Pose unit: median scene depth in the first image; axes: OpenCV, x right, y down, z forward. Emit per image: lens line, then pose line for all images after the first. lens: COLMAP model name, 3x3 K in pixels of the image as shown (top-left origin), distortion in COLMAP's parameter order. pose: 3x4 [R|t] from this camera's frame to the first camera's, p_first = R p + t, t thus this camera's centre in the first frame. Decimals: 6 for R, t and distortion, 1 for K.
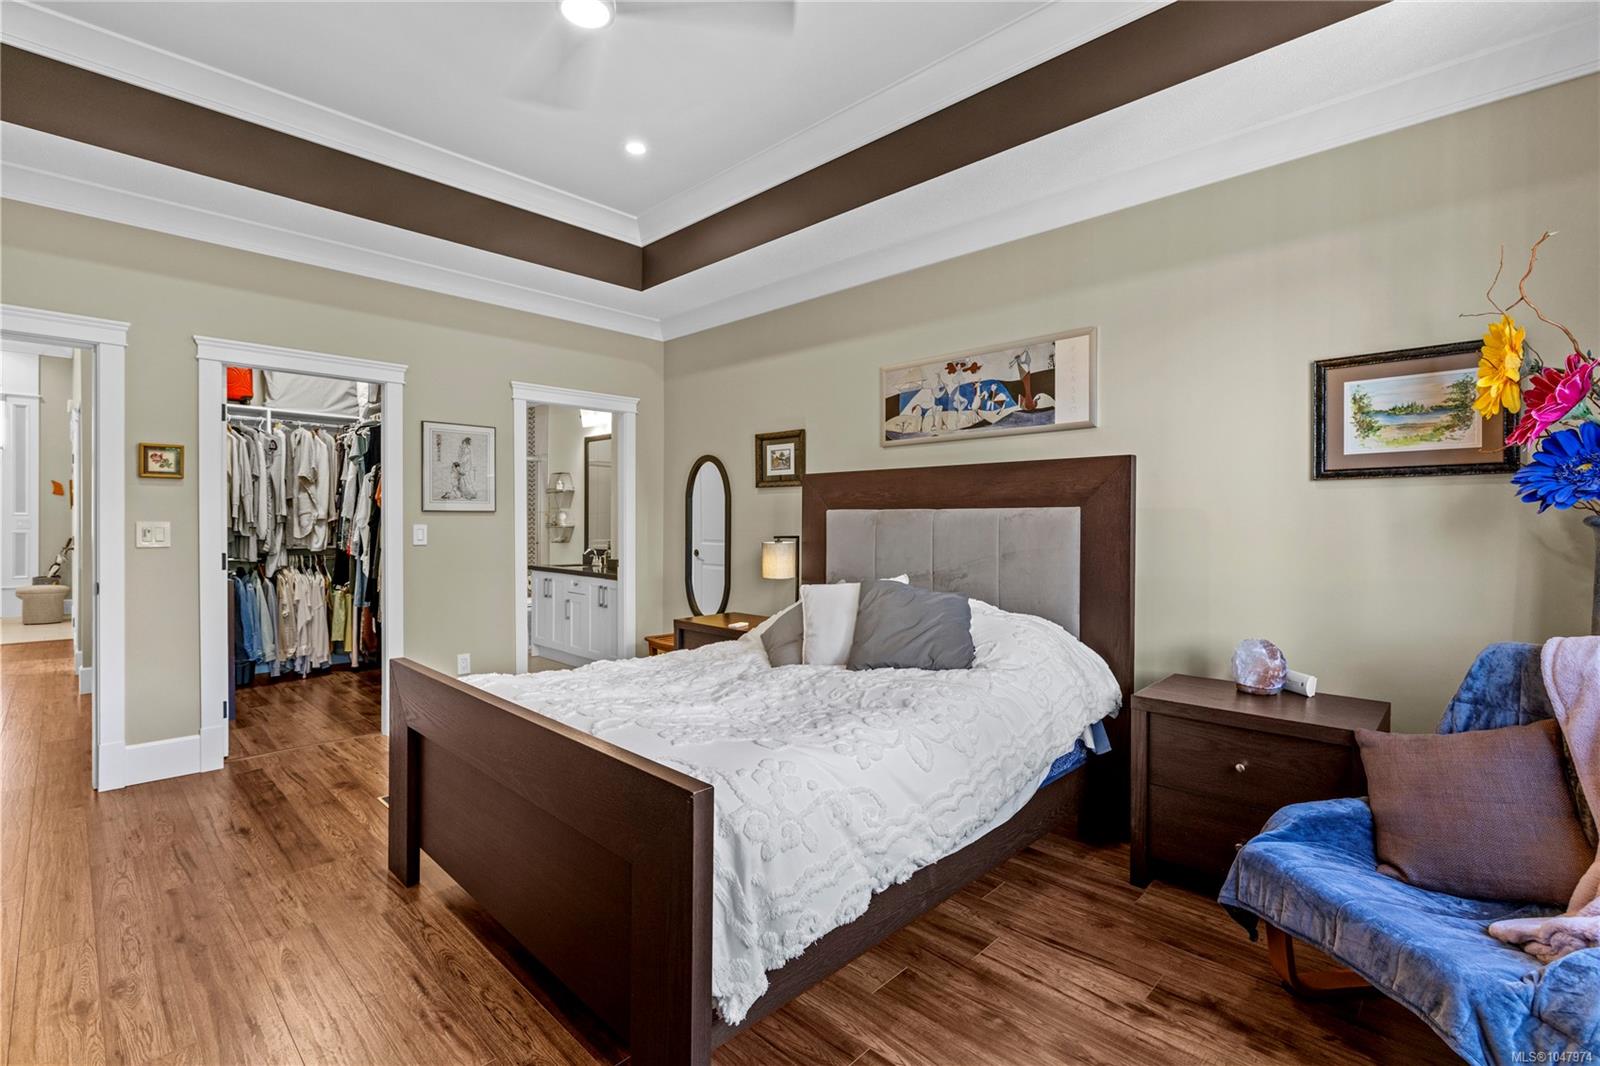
lens RADIAL K [[731.6, 0, 804.9], [0, 731.6, 522.6], [0, 0, 1]] dist [0.000058, 0.000168]
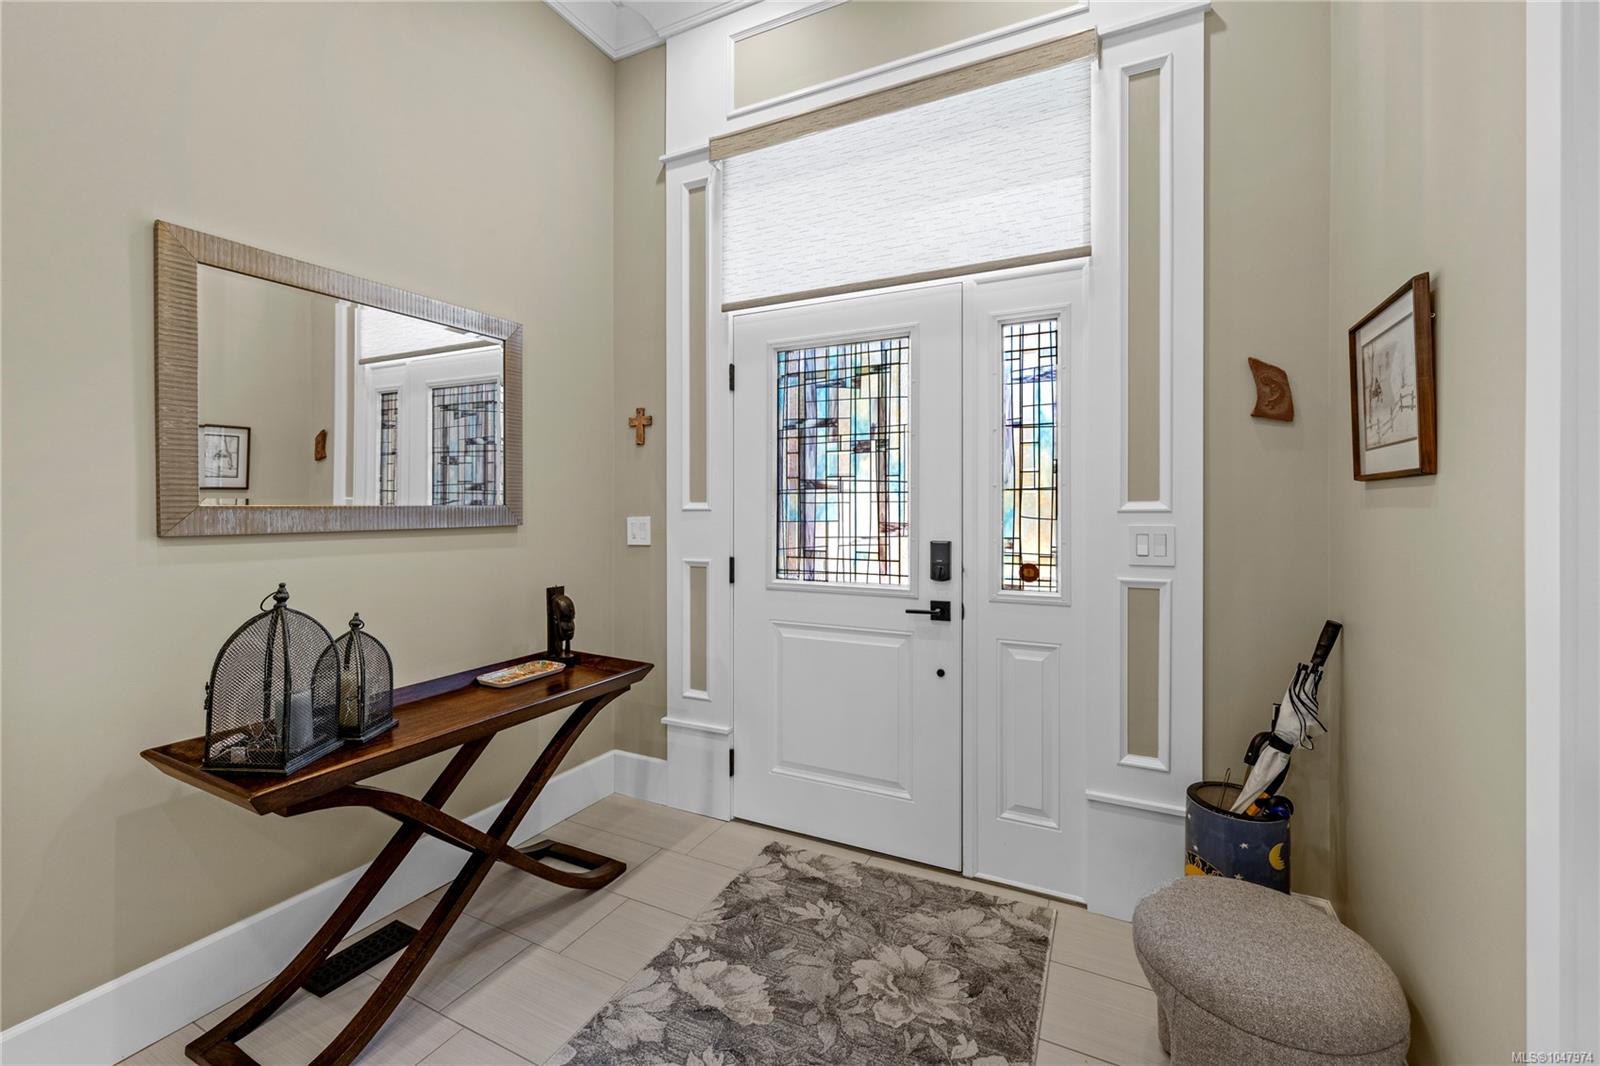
lens RADIAL K [[684.8, 0, 780.6], [0, 684.8, 510.7], [0, 0, 1]] dist [-0.004542, -0.000031]
pose [[0.277574, 0.004792, -0.960692, -0.875403], [0.003820, 0.999974, 0.006091, -0.012561], [0.960697, -0.005361, 0.277548, 0.809804]]
